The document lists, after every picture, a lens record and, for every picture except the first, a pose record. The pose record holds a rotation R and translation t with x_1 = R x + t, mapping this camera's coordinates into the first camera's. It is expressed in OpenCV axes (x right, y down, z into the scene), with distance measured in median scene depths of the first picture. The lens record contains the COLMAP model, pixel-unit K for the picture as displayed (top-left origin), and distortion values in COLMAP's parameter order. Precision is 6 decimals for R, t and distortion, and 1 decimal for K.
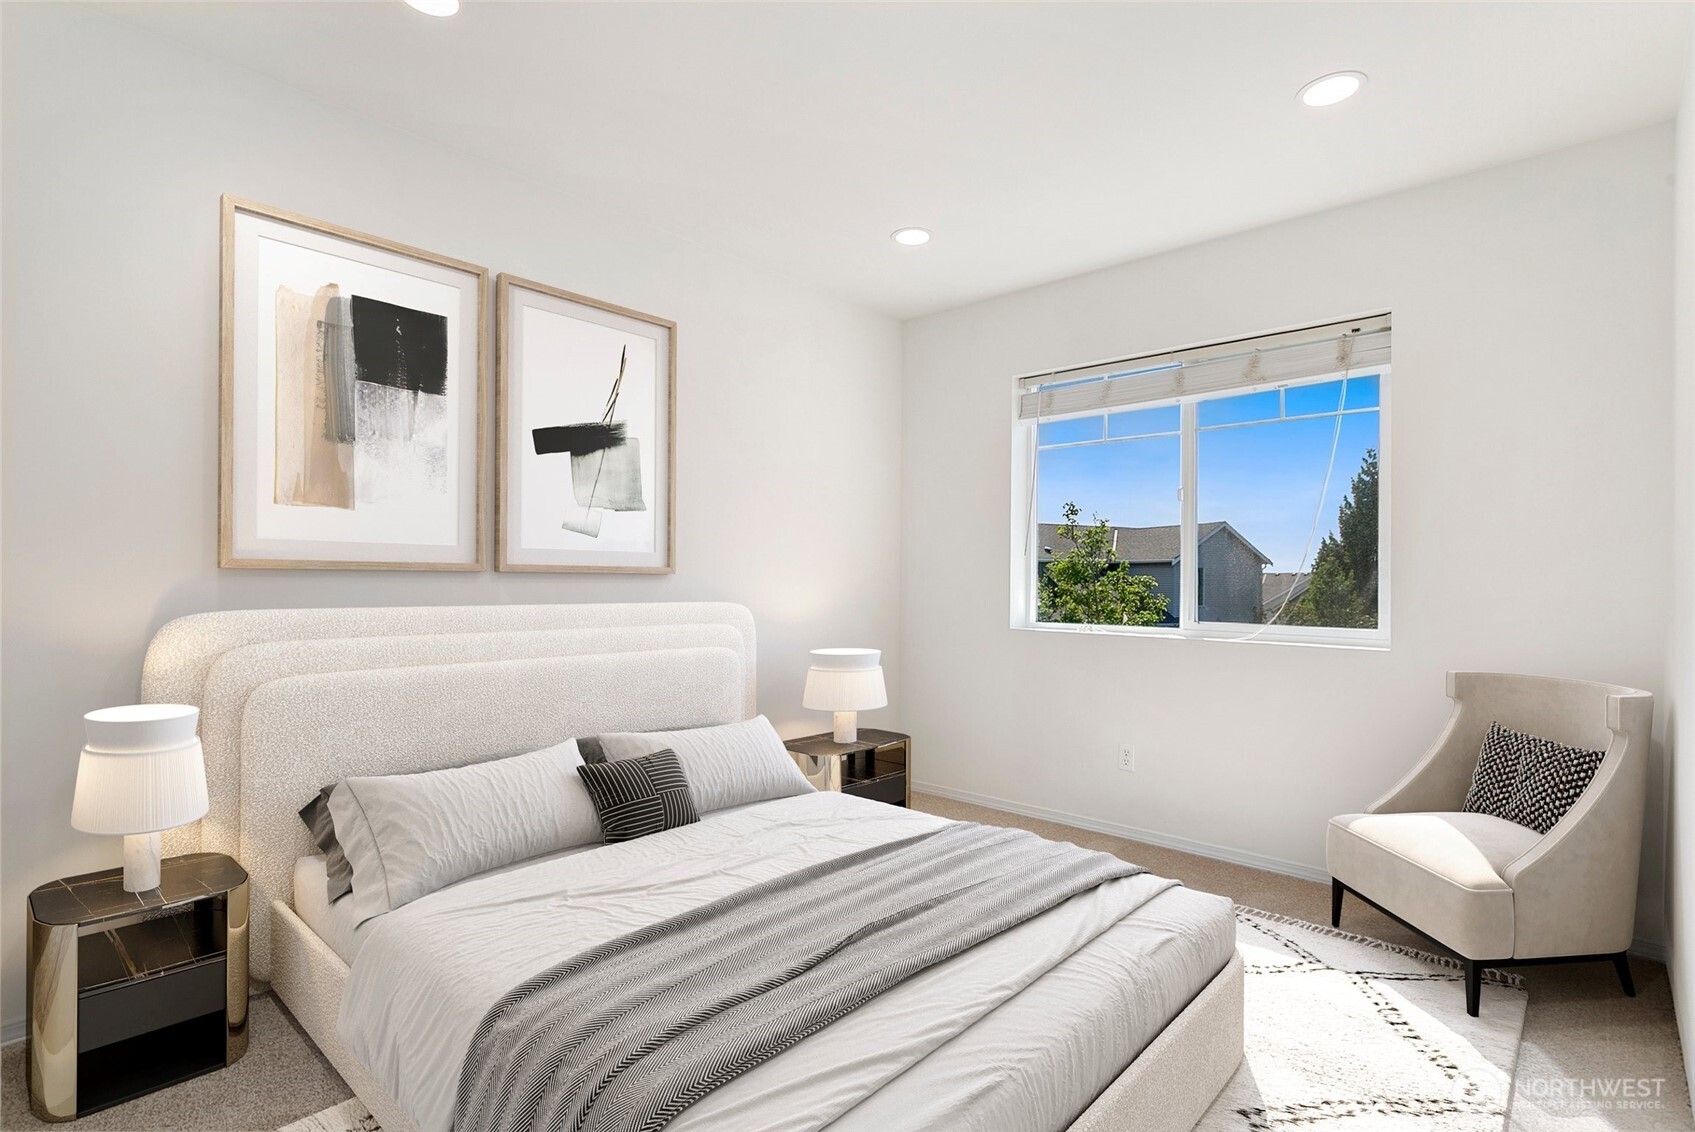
lens RADIAL K [[820.5, 0, 848.0], [0, 820.5, 562.4], [0, 0, 1]] dist [-0.000124, -0.000008]
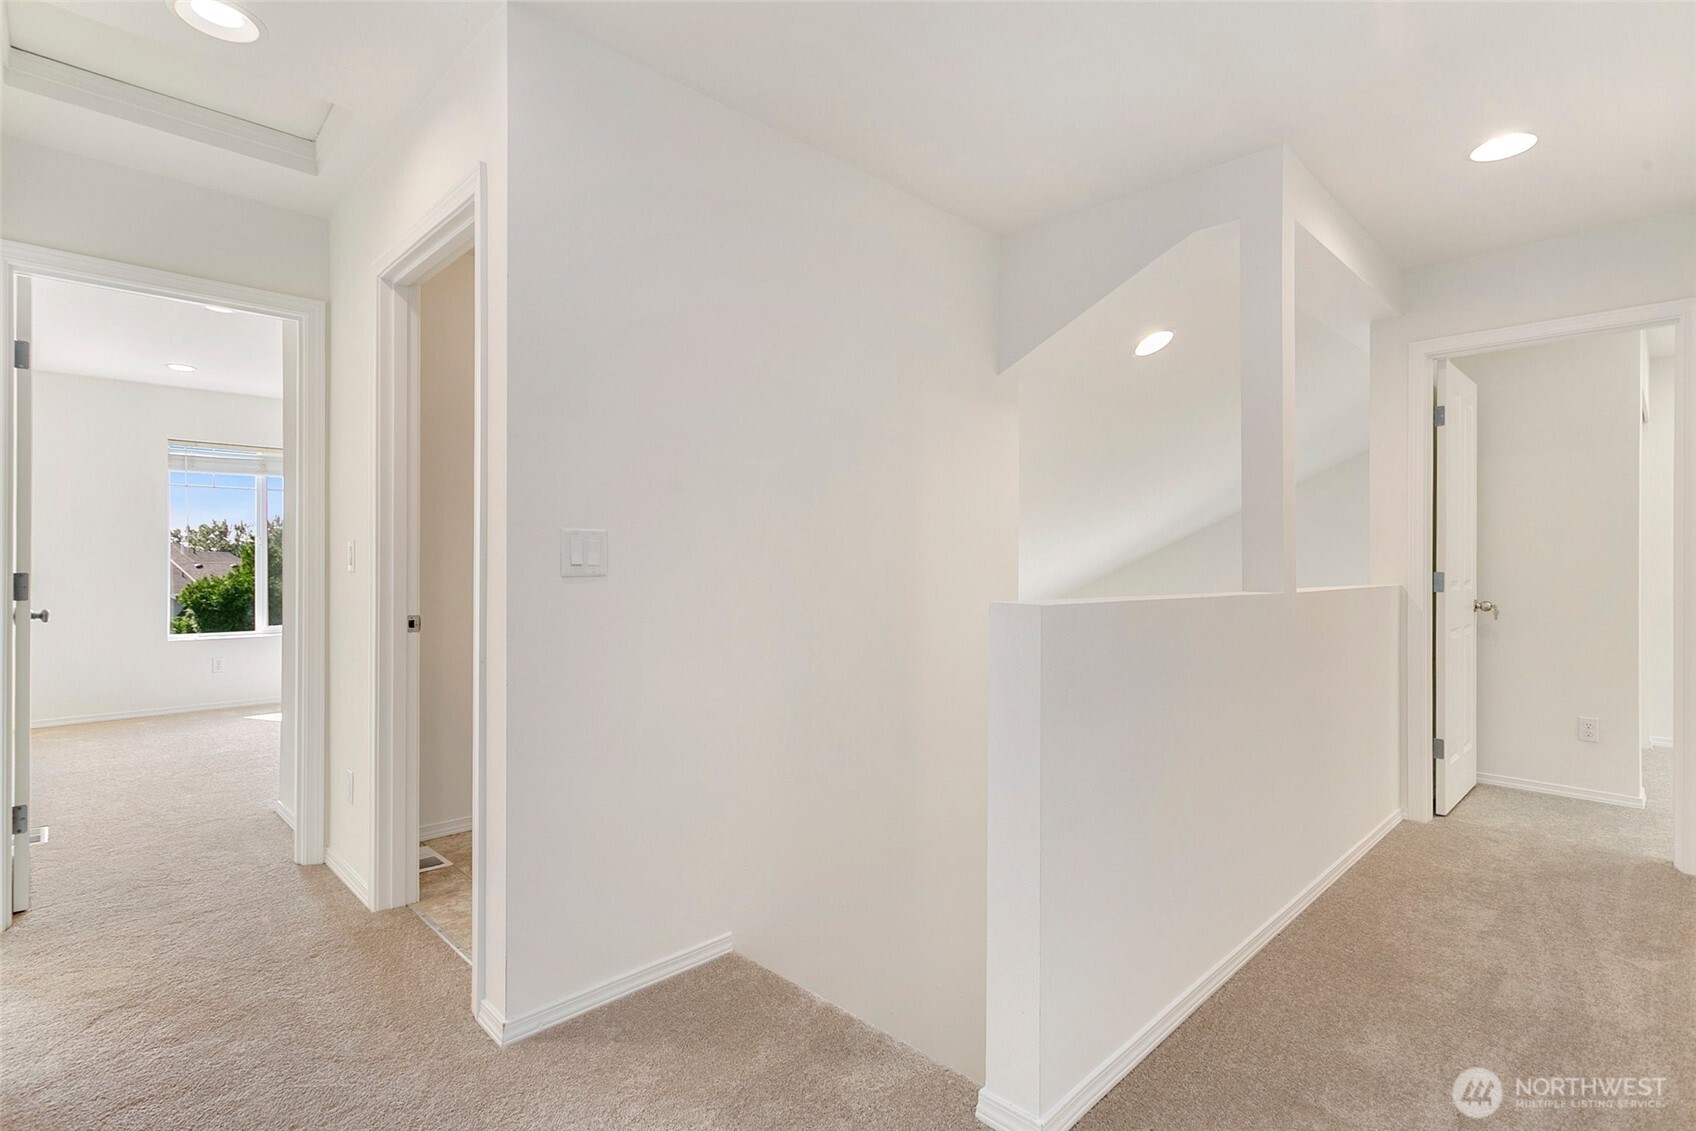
lens RADIAL K [[821.0, 0, 848.3], [0, 821.0, 570.1], [0, 0, 1]] dist [-0.000124, -0.000008]
pose [[0.049365, 0.003538, 0.998775, -0.957741], [0.004637, 0.999982, -0.003771, -0.015085], [-0.998770, 0.004817, 0.049347, -0.090440]]
